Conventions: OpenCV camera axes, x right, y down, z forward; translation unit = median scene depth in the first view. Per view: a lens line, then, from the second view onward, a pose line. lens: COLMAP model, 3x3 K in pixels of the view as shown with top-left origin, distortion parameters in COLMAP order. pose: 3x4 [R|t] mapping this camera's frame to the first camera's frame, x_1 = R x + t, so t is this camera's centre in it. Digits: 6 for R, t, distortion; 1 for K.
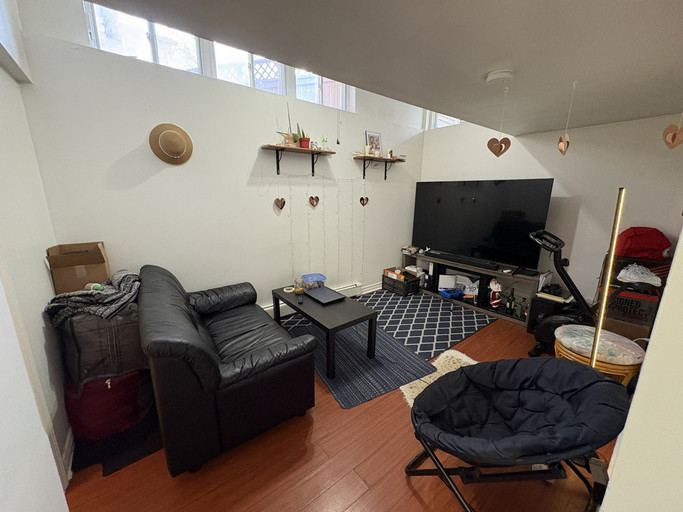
lens RADIAL K [[273.3, 0, 341.5], [0, 273.3, 256.0], [0, 0, 1]] dist [0.003334, 0.000402]
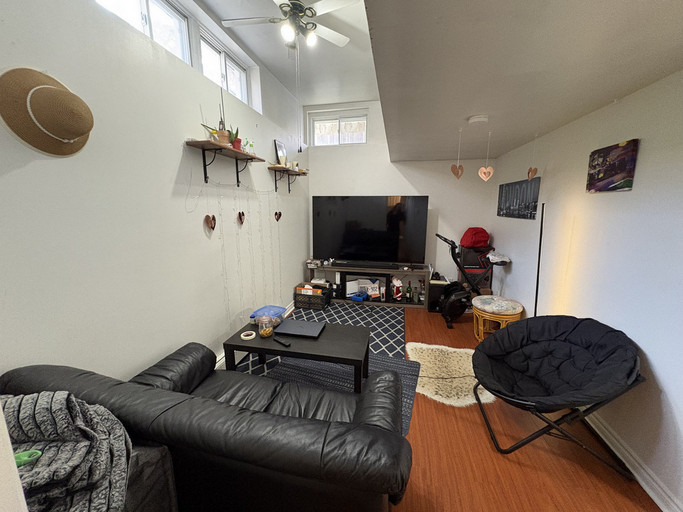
lens RADIAL K [[273.3, 0, 341.5], [0, 273.3, 256.0], [0, 0, 1]] dist [0.003334, 0.000402]
pose [[0.762709, -0.120070, 0.635499, -0.375299], [0.149485, 0.988736, 0.007402, -0.050053], [-0.629229, 0.089352, 0.772066, 0.200745]]
